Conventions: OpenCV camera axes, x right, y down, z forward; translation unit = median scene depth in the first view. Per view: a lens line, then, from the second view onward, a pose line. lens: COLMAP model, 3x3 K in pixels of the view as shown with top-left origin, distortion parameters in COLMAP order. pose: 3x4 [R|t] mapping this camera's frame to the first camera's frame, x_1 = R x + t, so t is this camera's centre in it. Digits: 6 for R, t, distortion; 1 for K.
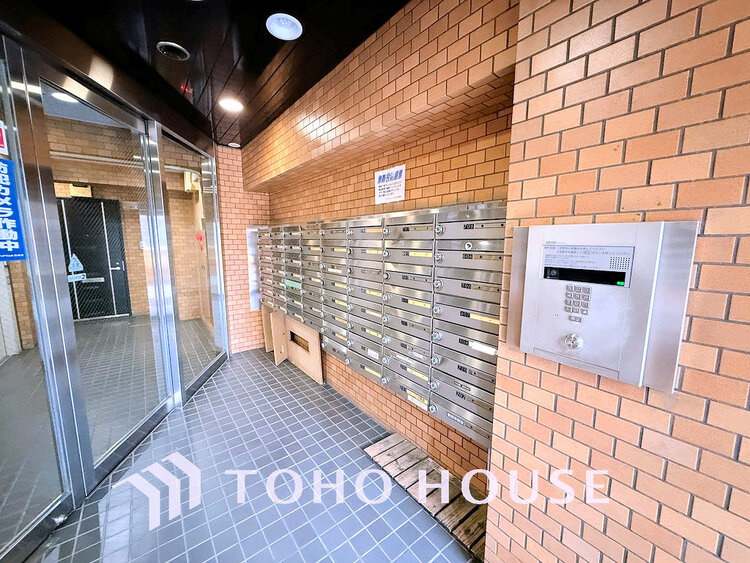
lens RADIAL K [[299.5, 0, 375.0], [0, 299.5, 281.5], [0, 0, 1]] dist [-0.000389, -0.000328]
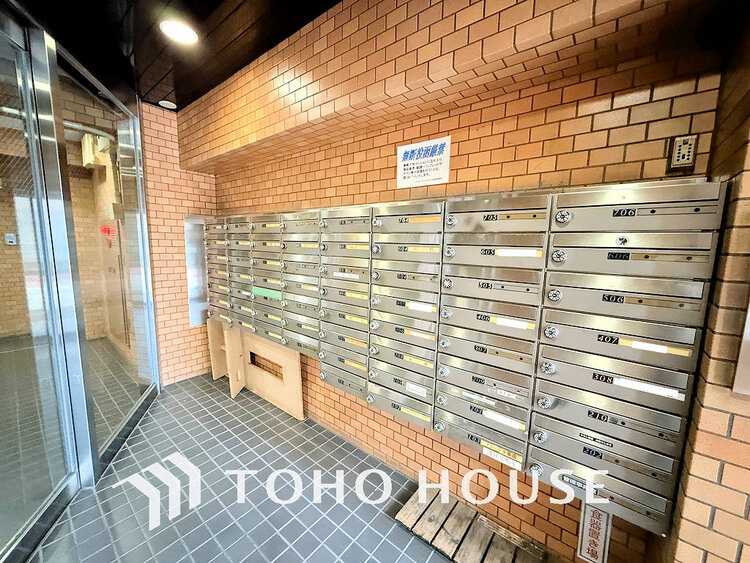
lens RADIAL K [[299.5, 0, 375.0], [0, 299.5, 281.5], [0, 0, 1]] dist [-0.000389, -0.000328]
pose [[0.973579, -0.010043, 0.228131, -0.175267], [0.011322, 0.999927, -0.004302, -0.012869], [-0.228071, 0.006772, 0.973621, 0.202319]]
